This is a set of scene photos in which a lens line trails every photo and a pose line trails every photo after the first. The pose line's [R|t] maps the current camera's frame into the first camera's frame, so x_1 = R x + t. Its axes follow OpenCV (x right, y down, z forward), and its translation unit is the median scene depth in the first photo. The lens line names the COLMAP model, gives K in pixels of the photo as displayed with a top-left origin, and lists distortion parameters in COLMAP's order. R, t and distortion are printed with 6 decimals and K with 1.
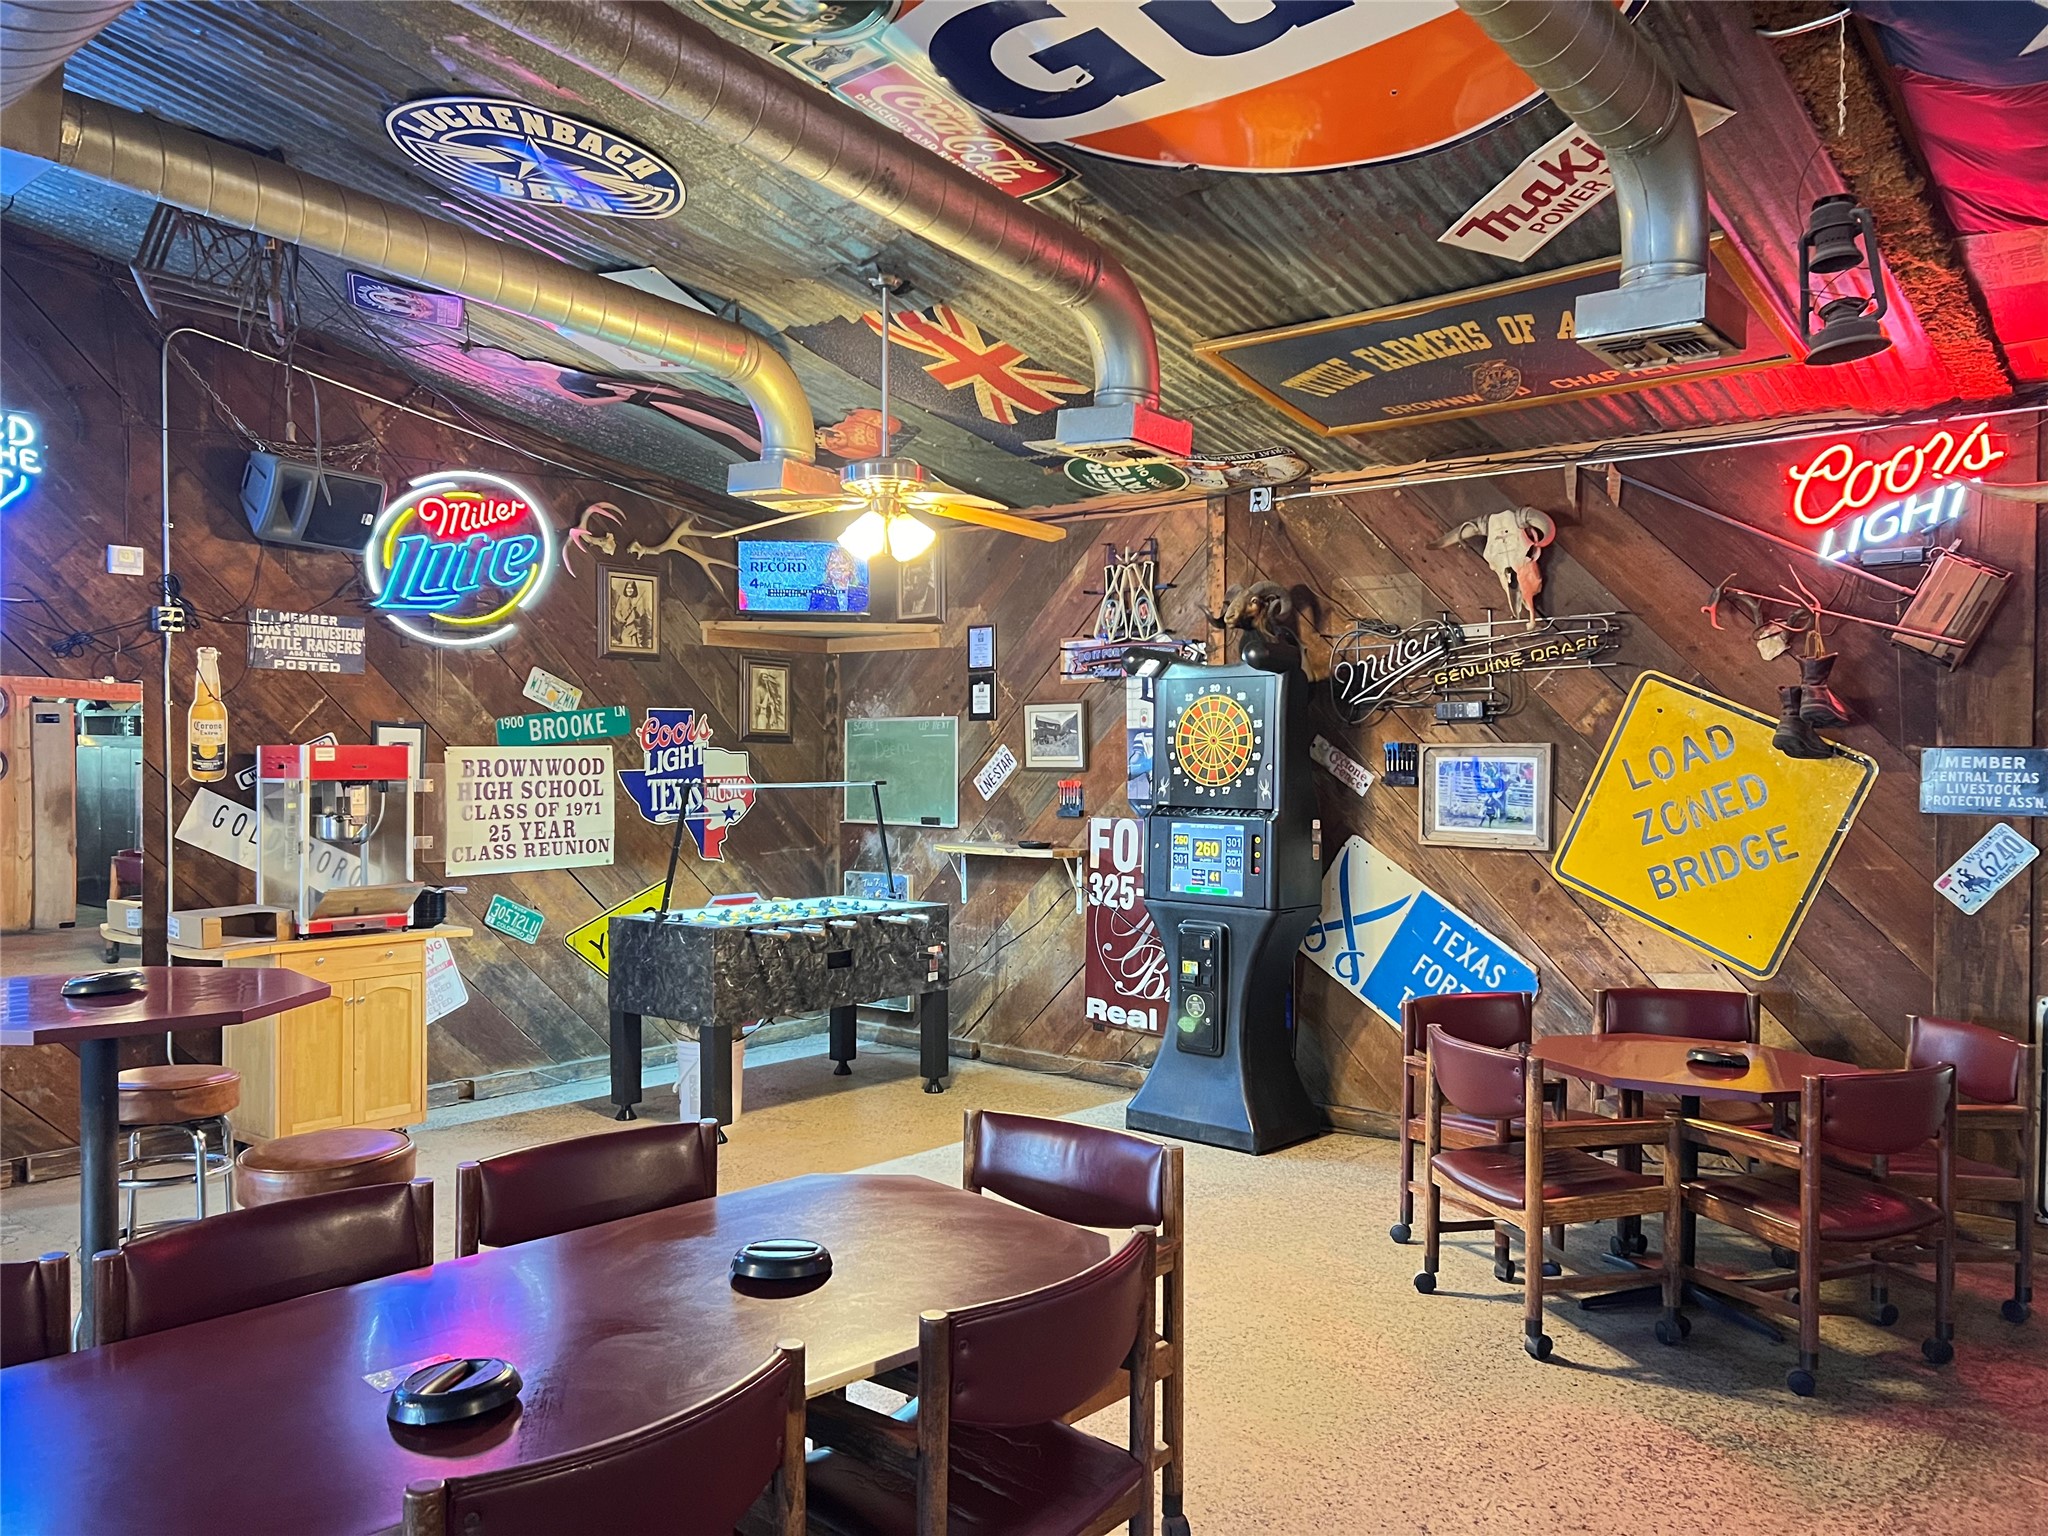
lens RADIAL K [[1536.0, 0, 1031.1], [0, 1536.0, 769.4], [0, 0, 1]] dist [0.062142, -0.071128]
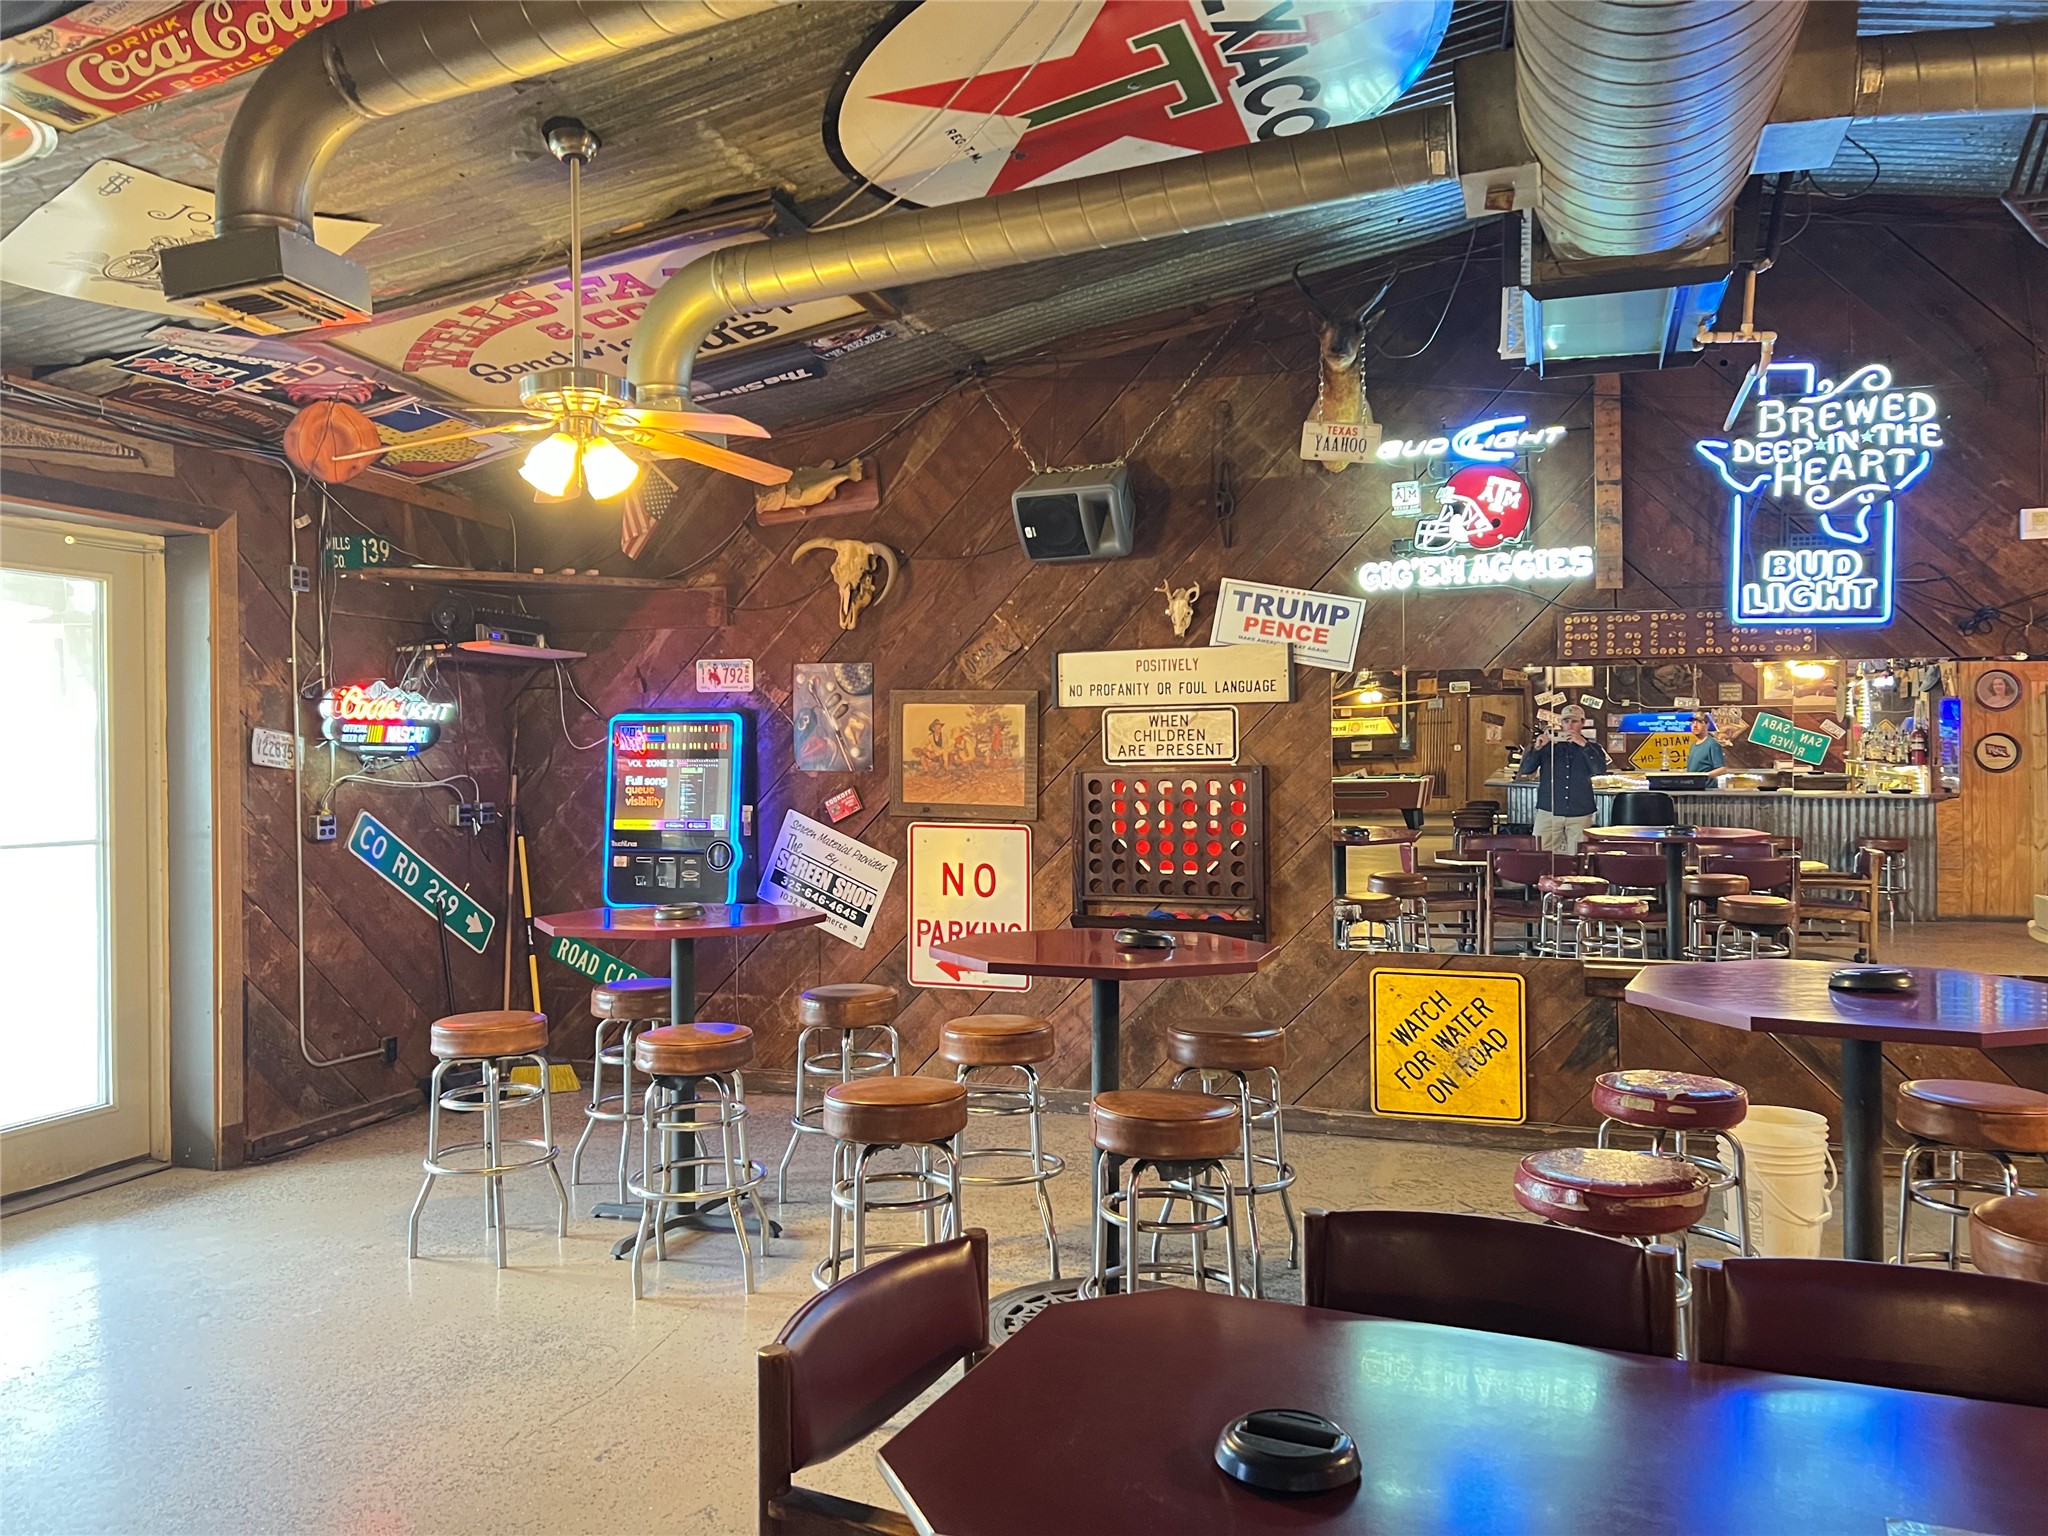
lens RADIAL K [[1536.0, 0, 1032.3], [0, 1536.0, 756.2], [0, 0, 1]] dist [0.062142, -0.071128]
pose [[0.363771, -0.002151, -0.931486, 0.052728], [0.000341, 0.999998, -0.002176, 0.003696], [0.931488, 0.000474, 0.363771, 0.116806]]
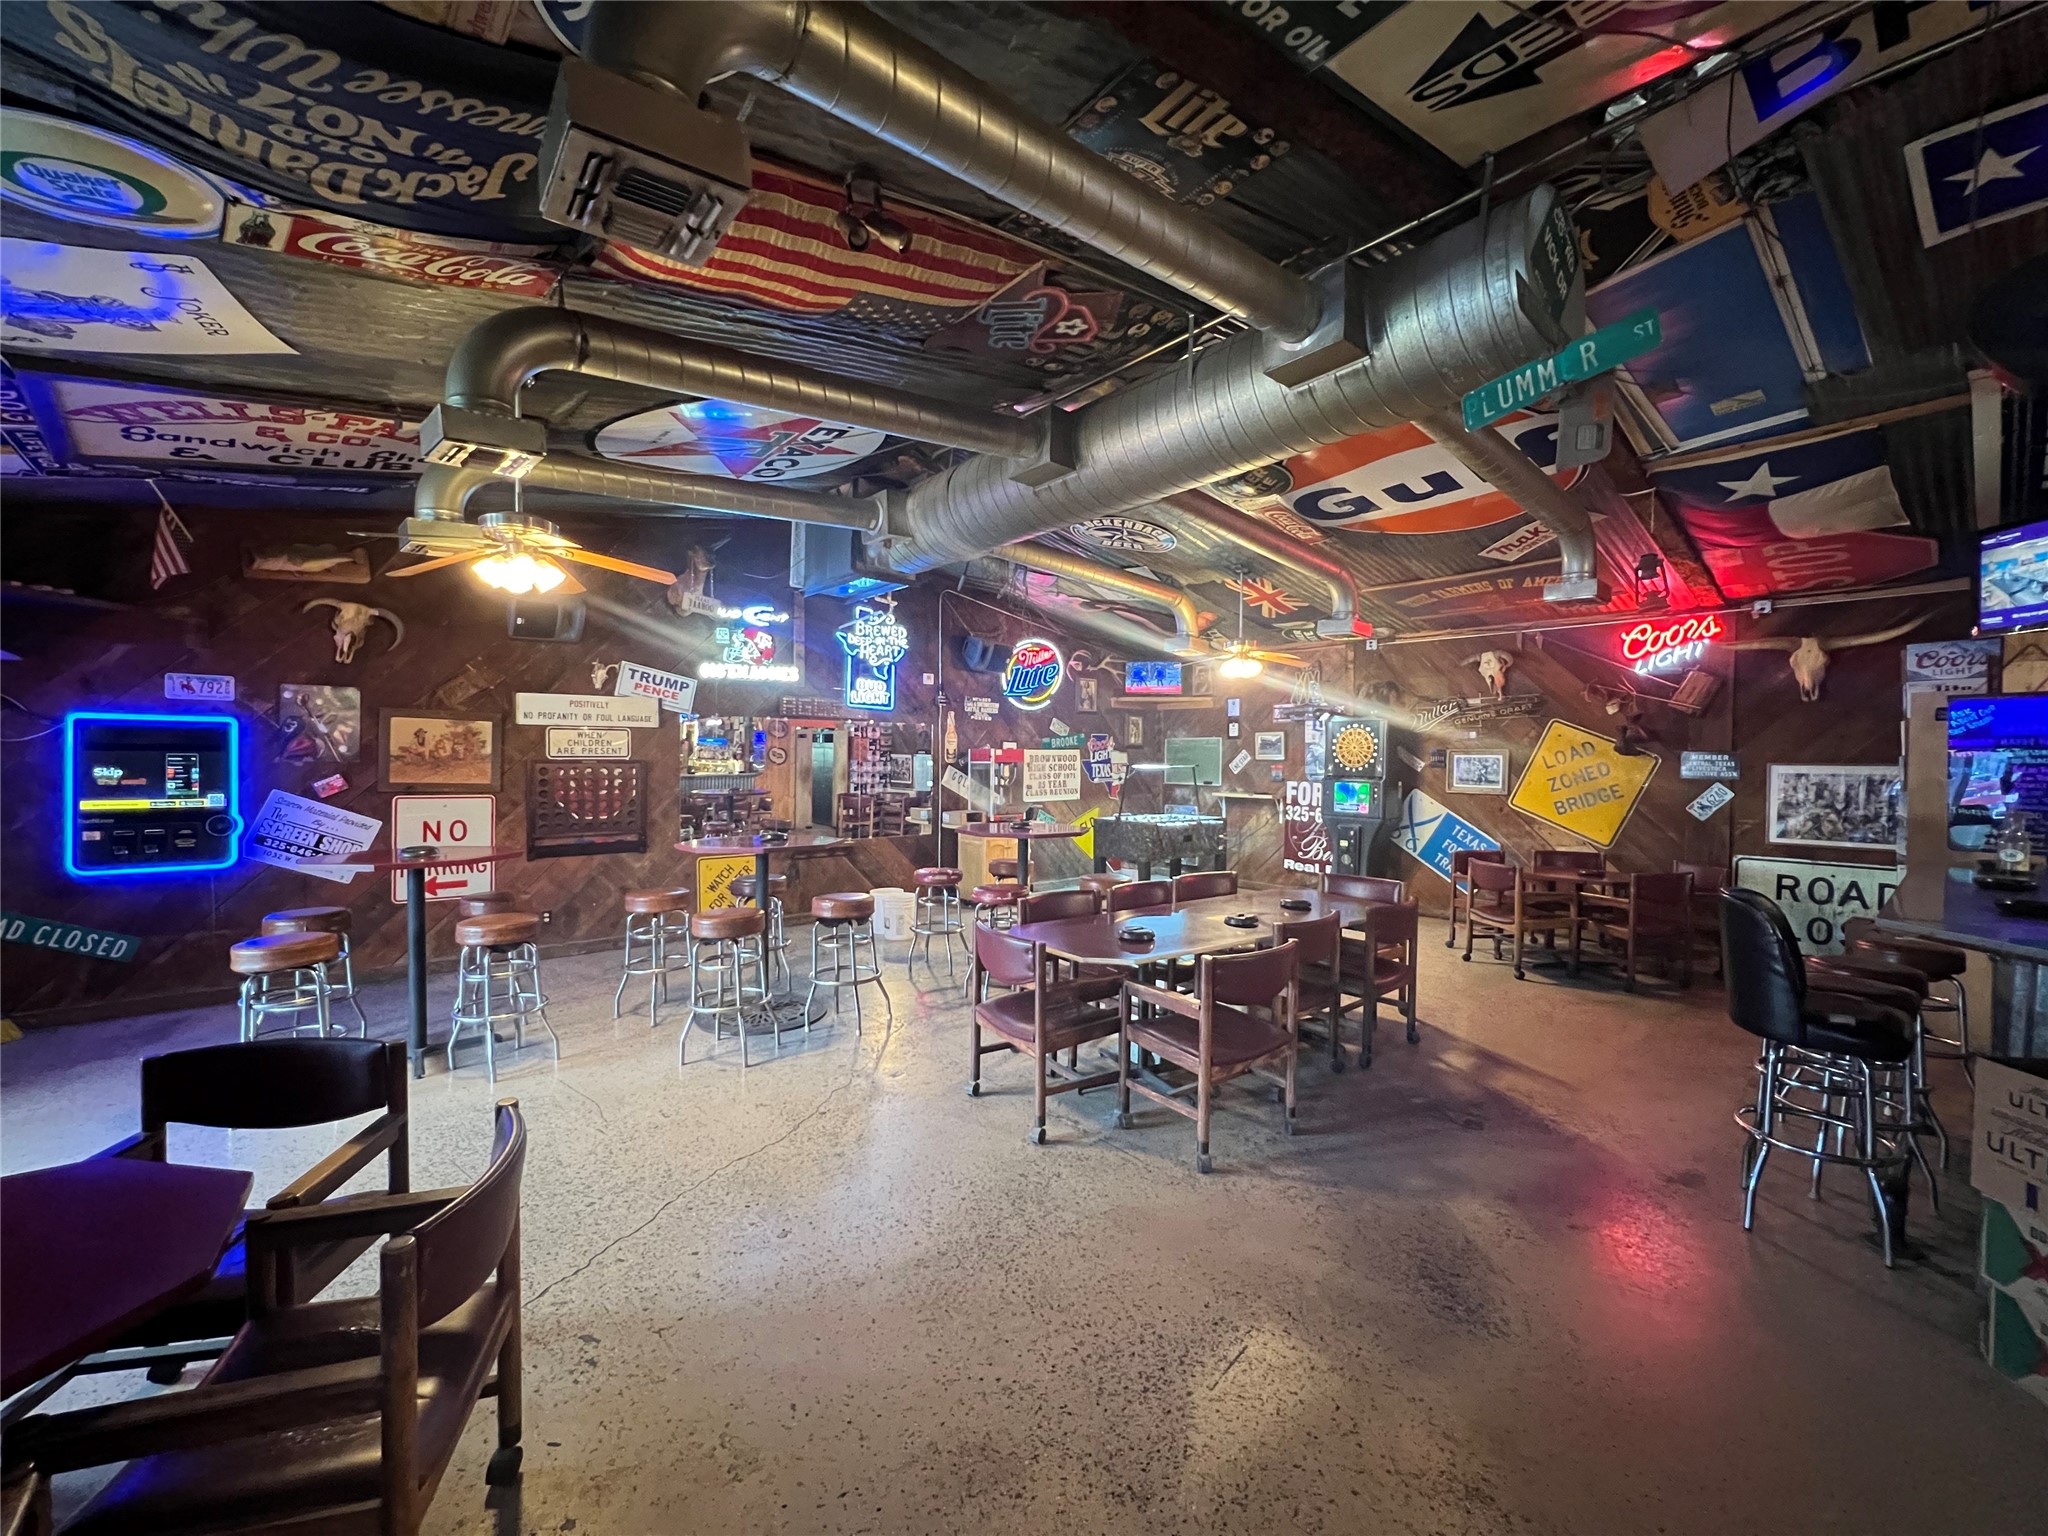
lens RADIAL K [[816.7, 0, 1025.1], [0, 816.7, 771.7], [0, 0, 1]] dist [-0.001852, 0.000172]
pose [[0.987694, 0.007303, -0.156228, -0.198287], [-0.006095, 0.999948, 0.008212, 0.011281], [0.156280, -0.007159, 0.987687, -0.345249]]
